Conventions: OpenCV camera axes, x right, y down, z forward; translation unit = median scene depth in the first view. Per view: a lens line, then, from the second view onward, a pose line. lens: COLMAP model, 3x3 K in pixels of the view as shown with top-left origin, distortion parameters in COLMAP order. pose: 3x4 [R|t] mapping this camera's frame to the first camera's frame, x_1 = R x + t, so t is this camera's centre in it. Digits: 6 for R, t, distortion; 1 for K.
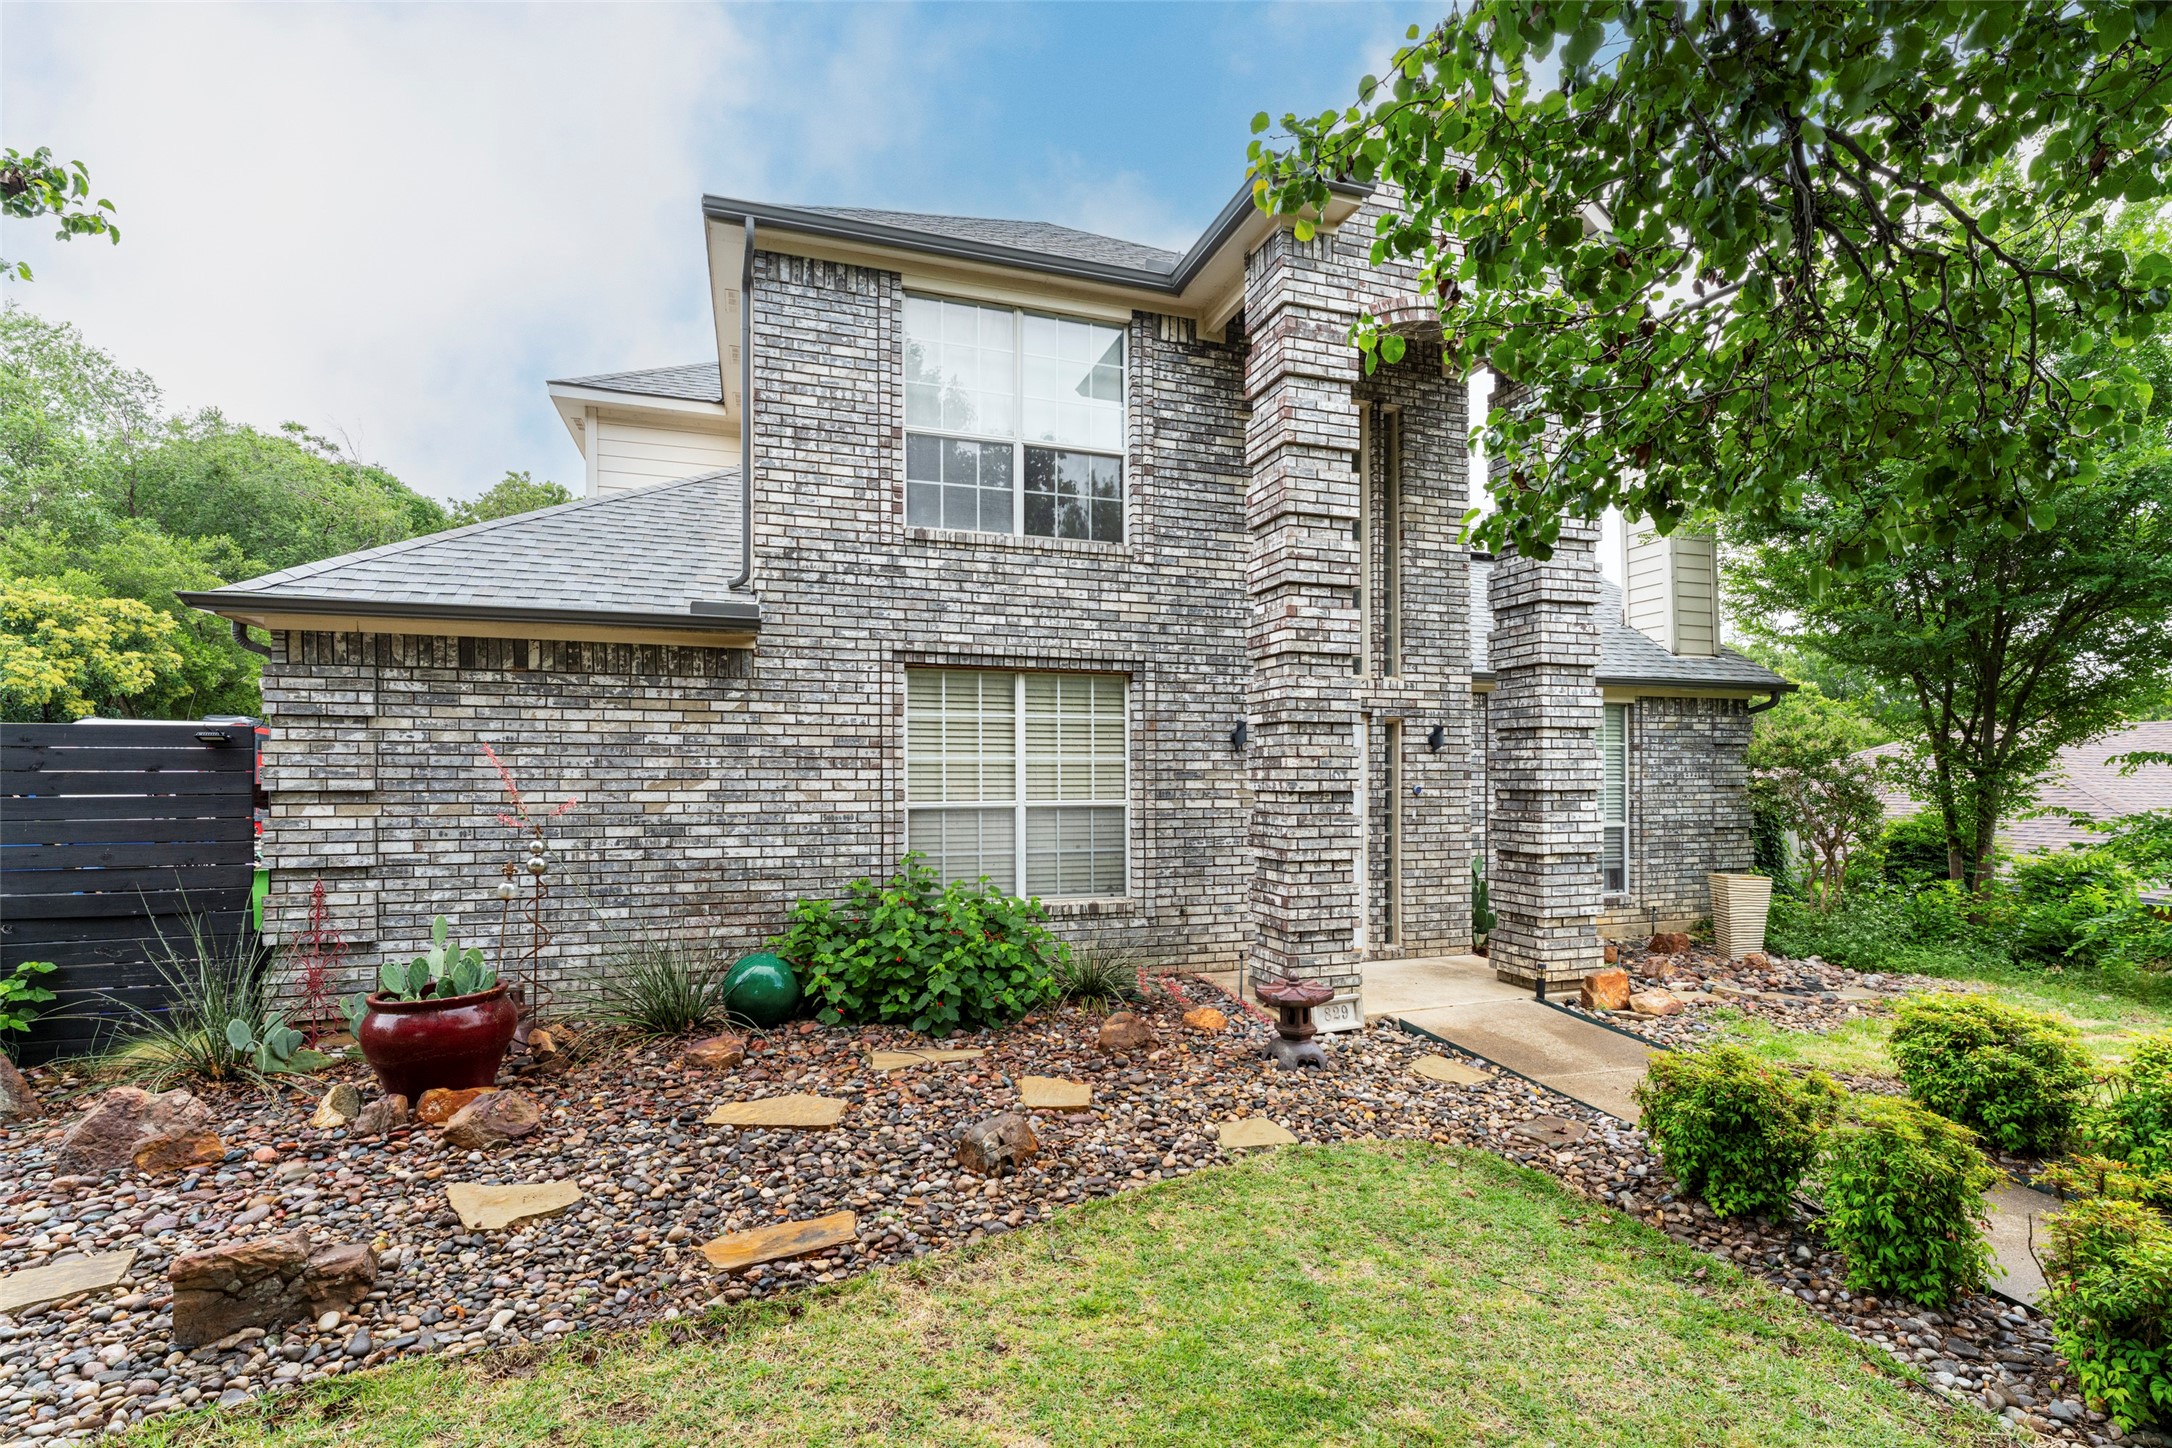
lens RADIAL K [[909.7, 0, 1130.1], [0, 909.7, 785.5], [0, 0, 1]] dist [0.001284, -0.000282]
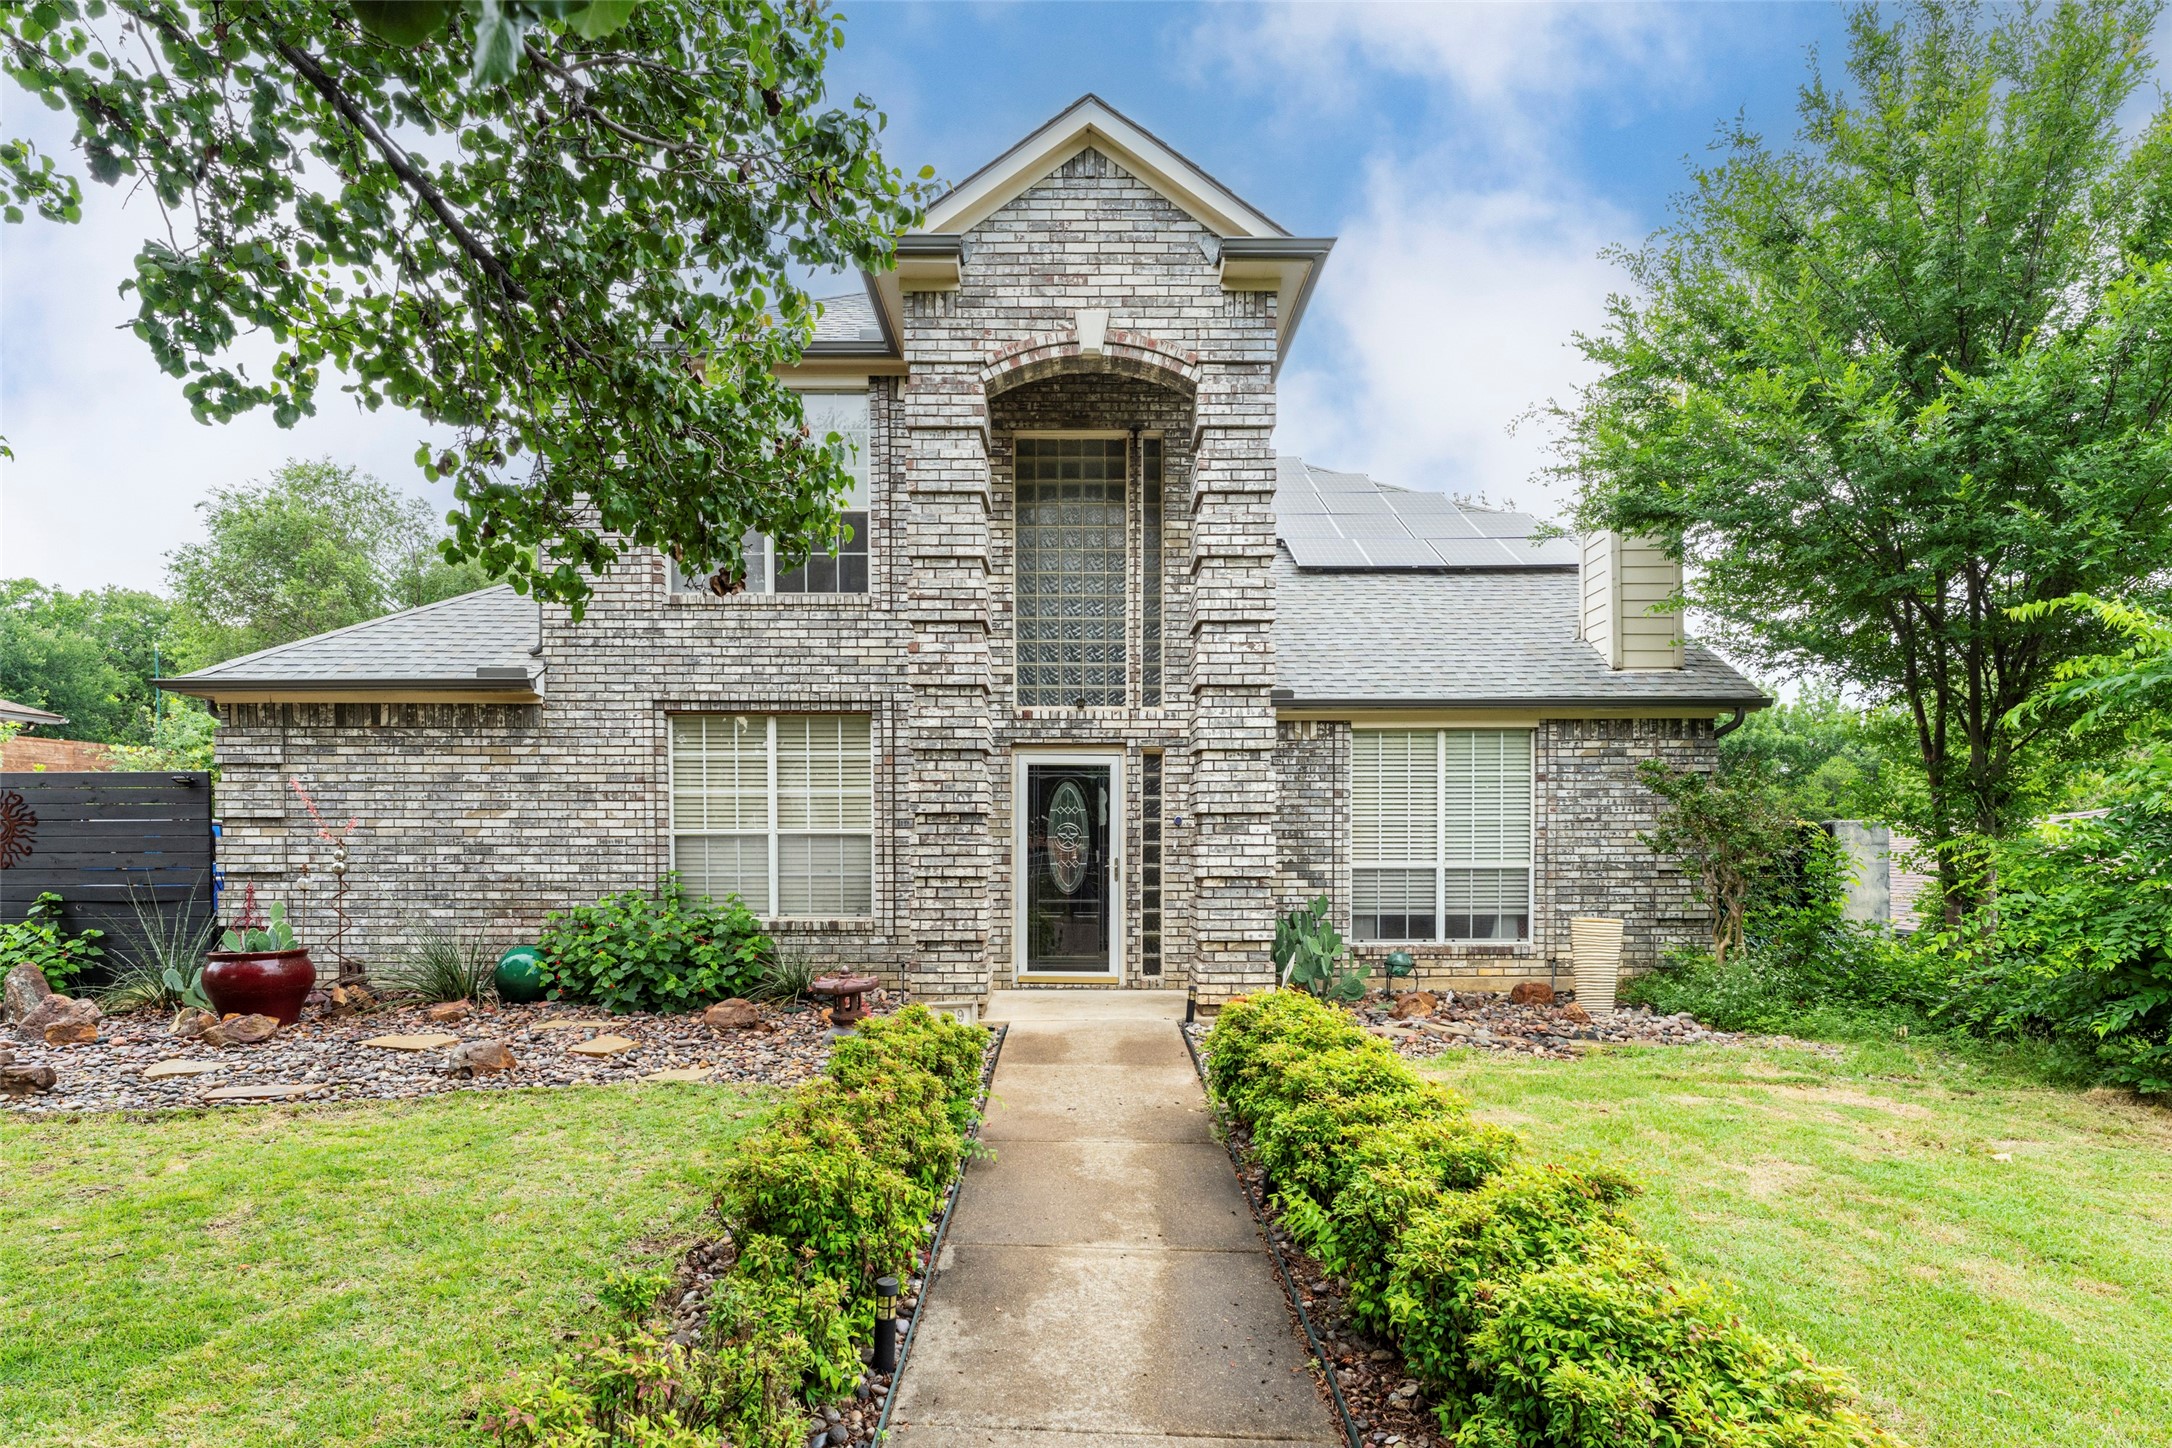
lens RADIAL K [[1013.9, 0, 1131.4], [0, 1013.9, 882.0], [0, 0, 1]] dist [-0.000007, -0.000161]
pose [[0.957753, 0.008085, -0.287478, 0.727188], [-0.000599, 0.999659, 0.026121, 0.053740], [0.287591, -0.024845, 0.957431, -0.090879]]
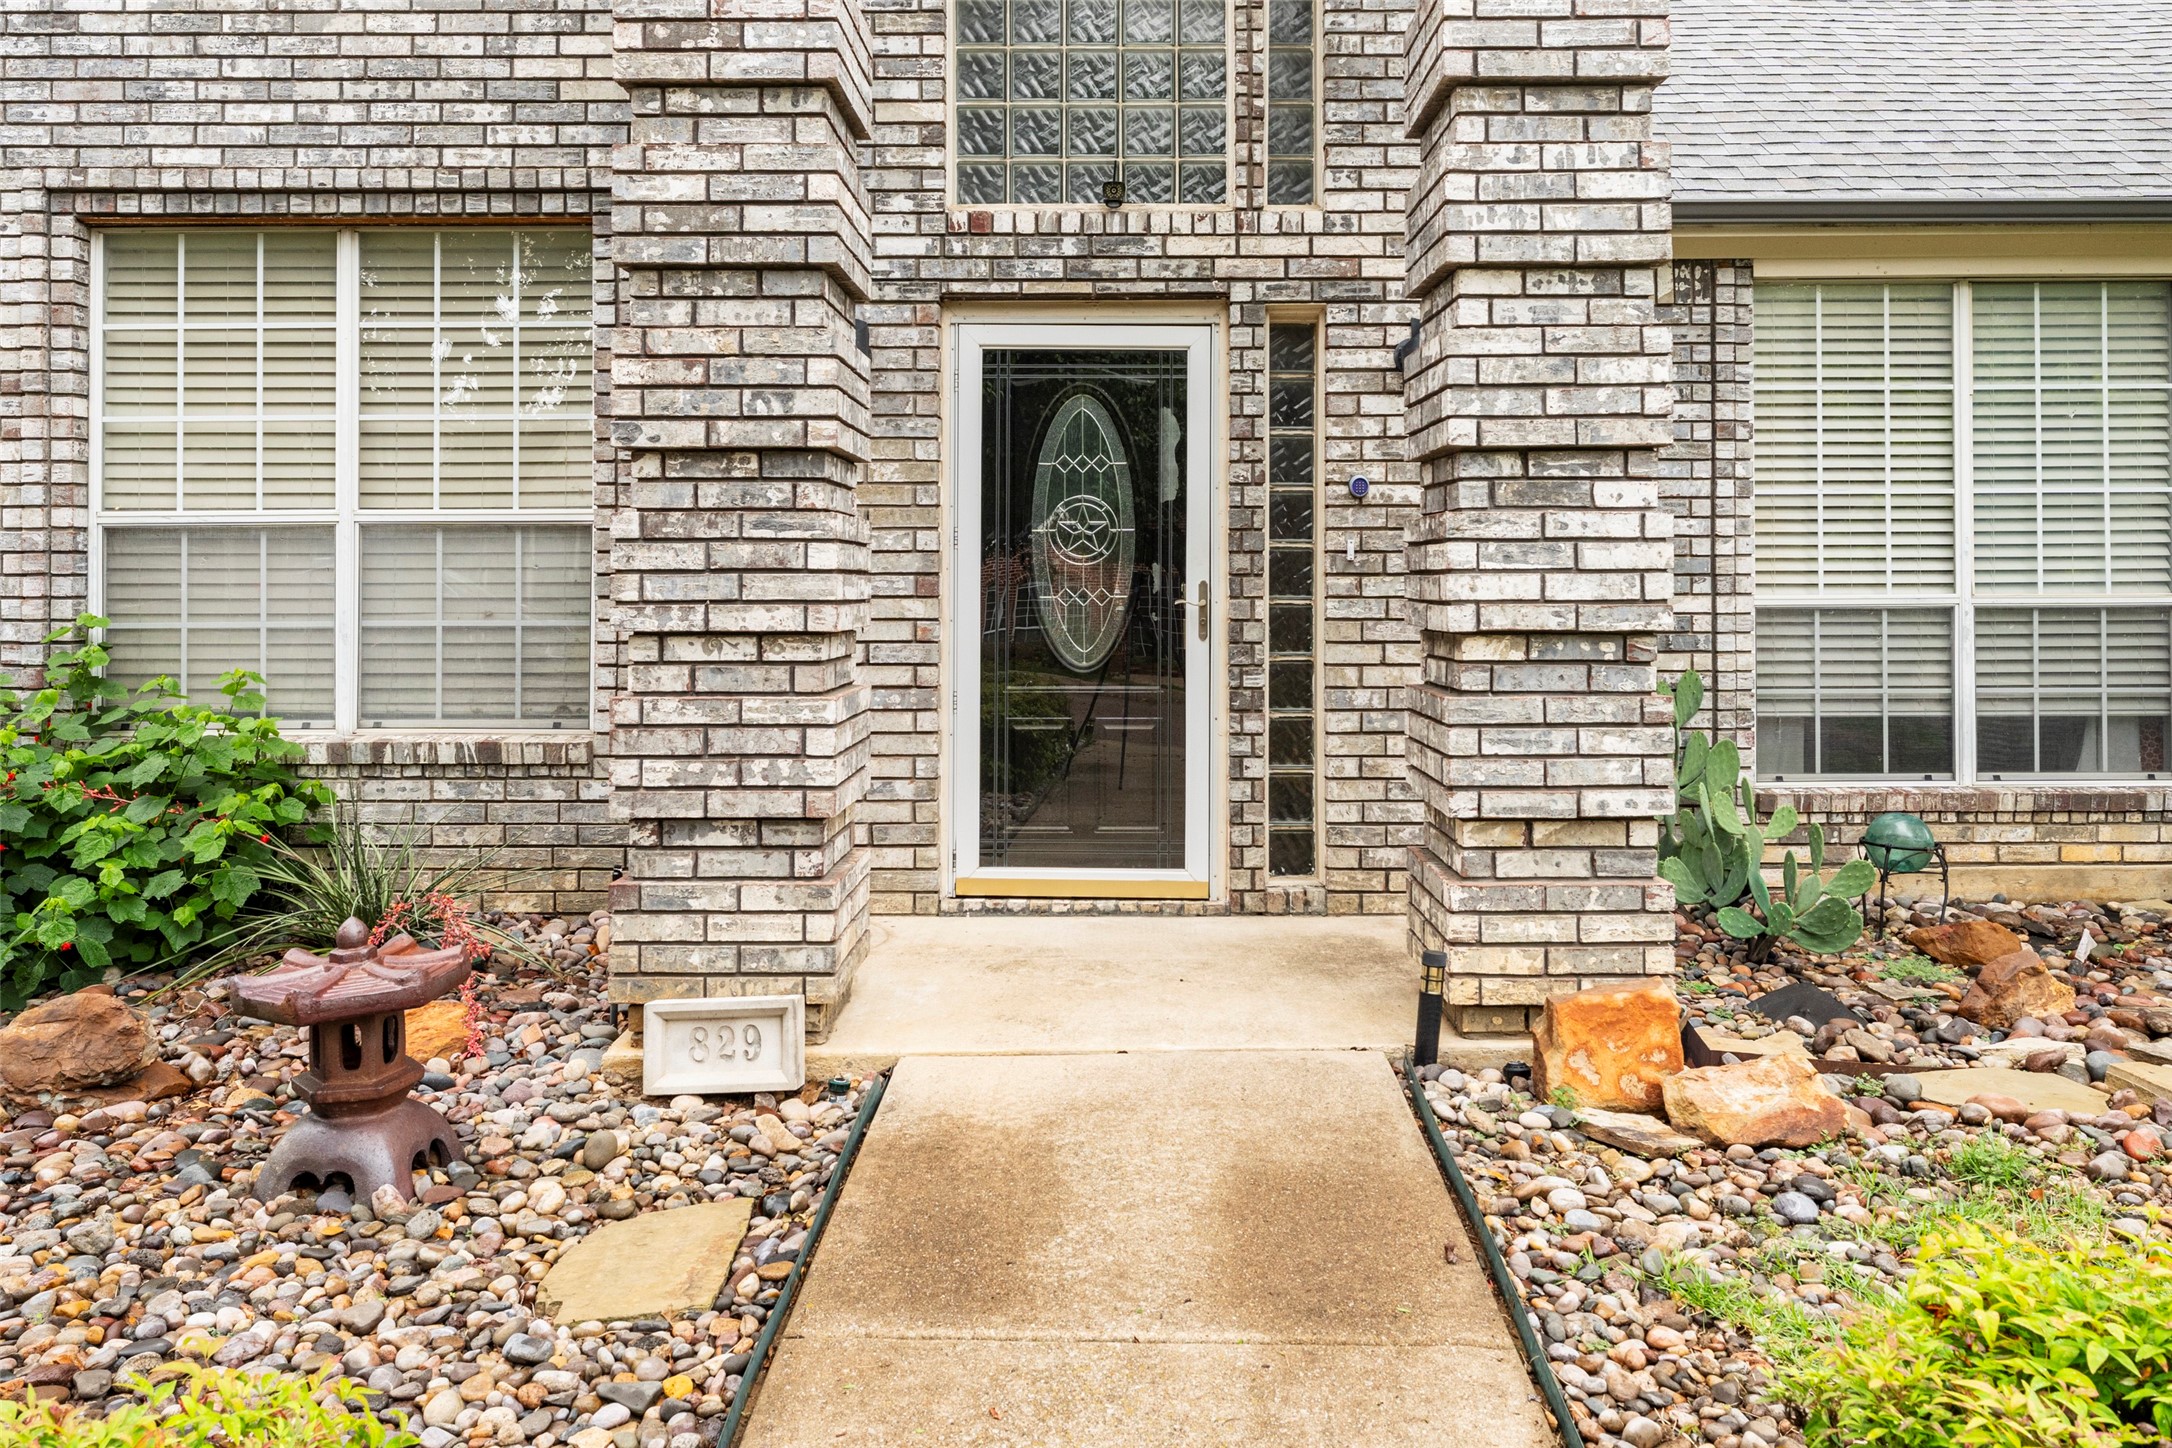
lens RADIAL K [[1534.4, 0, 1173.7], [0, 1534.4, 573.4], [0, 0, 1]] dist [0.001419, -0.002994]
pose [[0.951158, -0.003608, -0.308685, 0.551917], [0.000559, 0.999950, -0.009964, 0.061017], [0.308705, 0.009305, 0.951112, 0.429838]]
